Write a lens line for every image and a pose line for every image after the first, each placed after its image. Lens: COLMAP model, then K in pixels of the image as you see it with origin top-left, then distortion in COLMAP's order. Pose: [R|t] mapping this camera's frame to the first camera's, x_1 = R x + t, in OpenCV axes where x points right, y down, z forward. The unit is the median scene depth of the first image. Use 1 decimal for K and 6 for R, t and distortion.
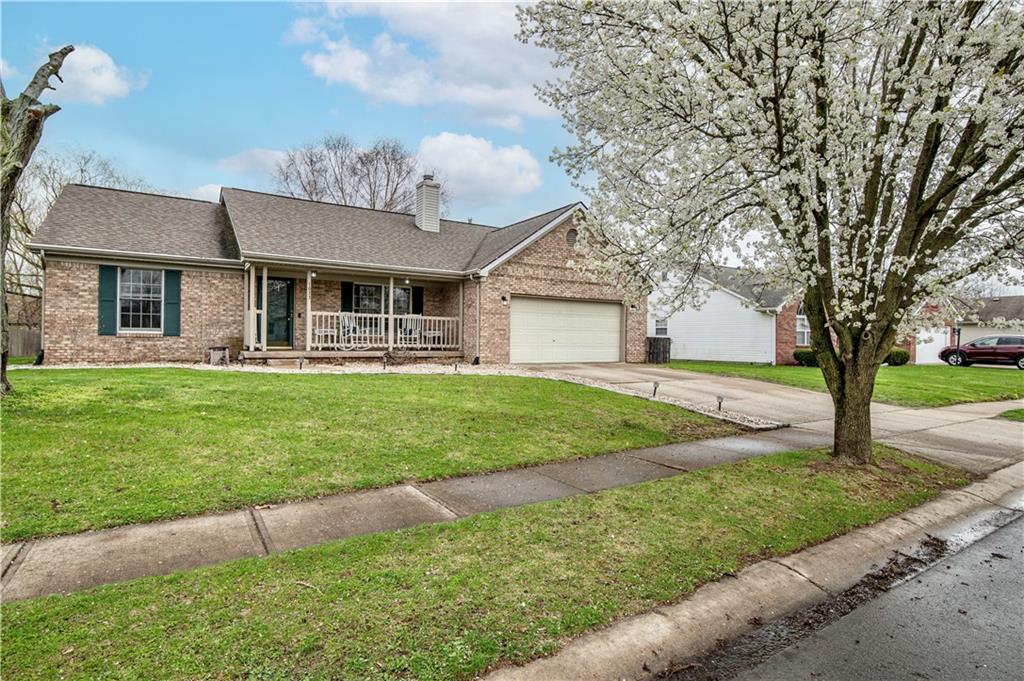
lens RADIAL K [[544.4, 0, 505.3], [0, 544.4, 335.0], [0, 0, 1]] dist [0.006810, -0.000734]
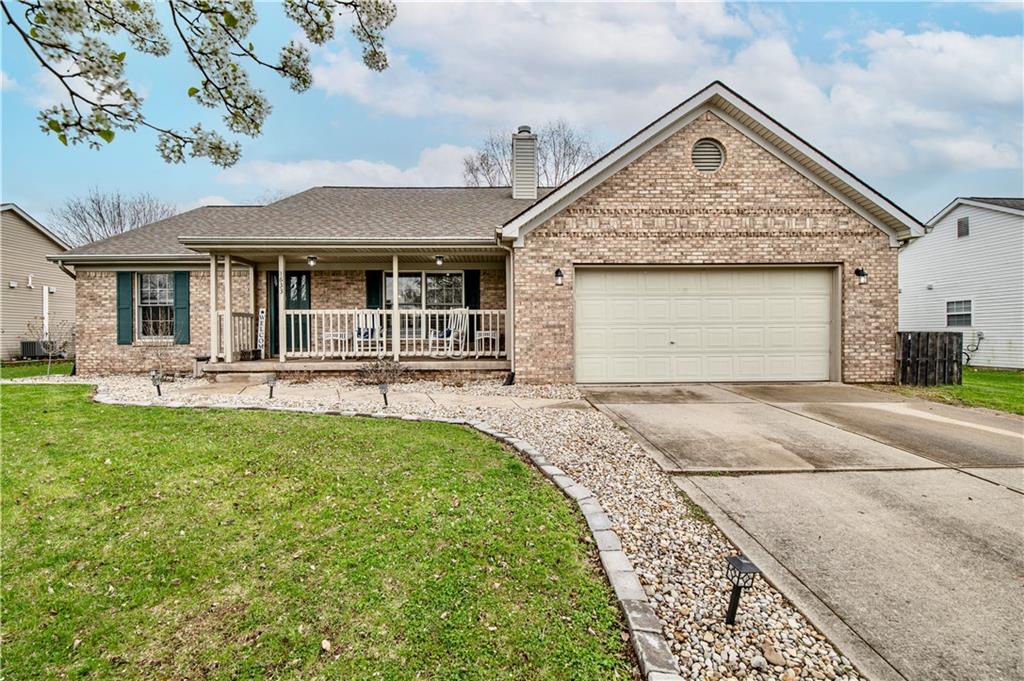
lens RADIAL K [[444.2, 0, 514.6], [0, 444.2, 337.2], [0, 0, 1]] dist [-0.005072, -0.008060]
pose [[0.849955, -0.017122, -0.526576, 0.220979], [0.021236, 0.999773, 0.001768, 0.000663], [0.526426, -0.012685, 0.850126, 0.598927]]
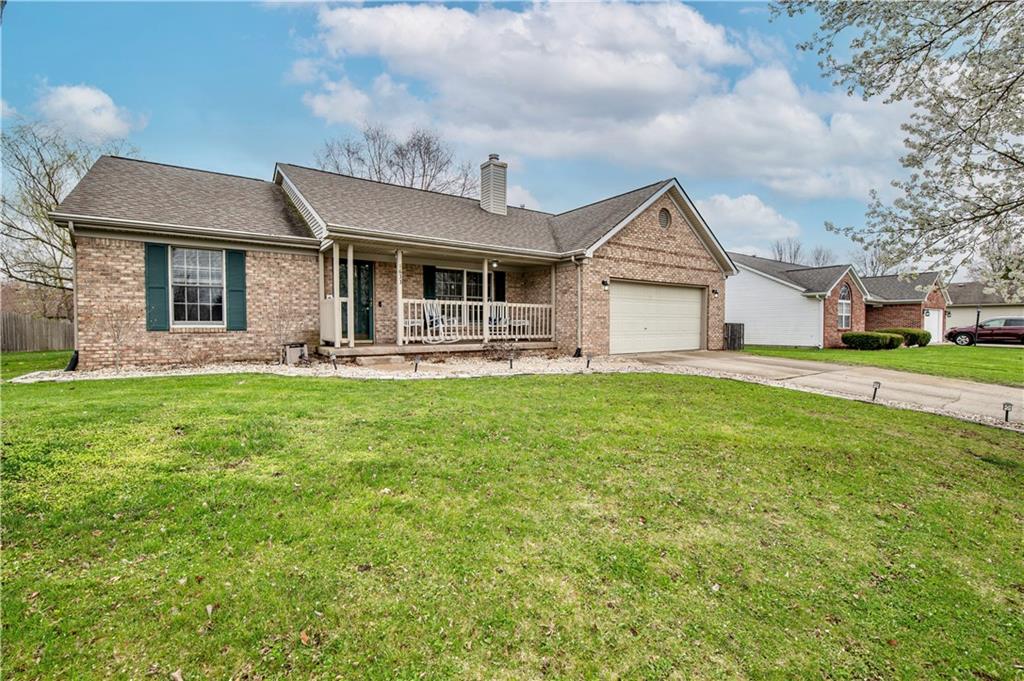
lens RADIAL K [[444.2, 0, 502.8], [0, 444.2, 337.2], [0, 0, 1]] dist [-0.005072, -0.008060]
pose [[0.999240, -0.014730, 0.036083, -0.210426], [0.013466, 0.999296, 0.035021, -0.005251], [-0.036574, -0.034509, 0.998735, 0.284963]]
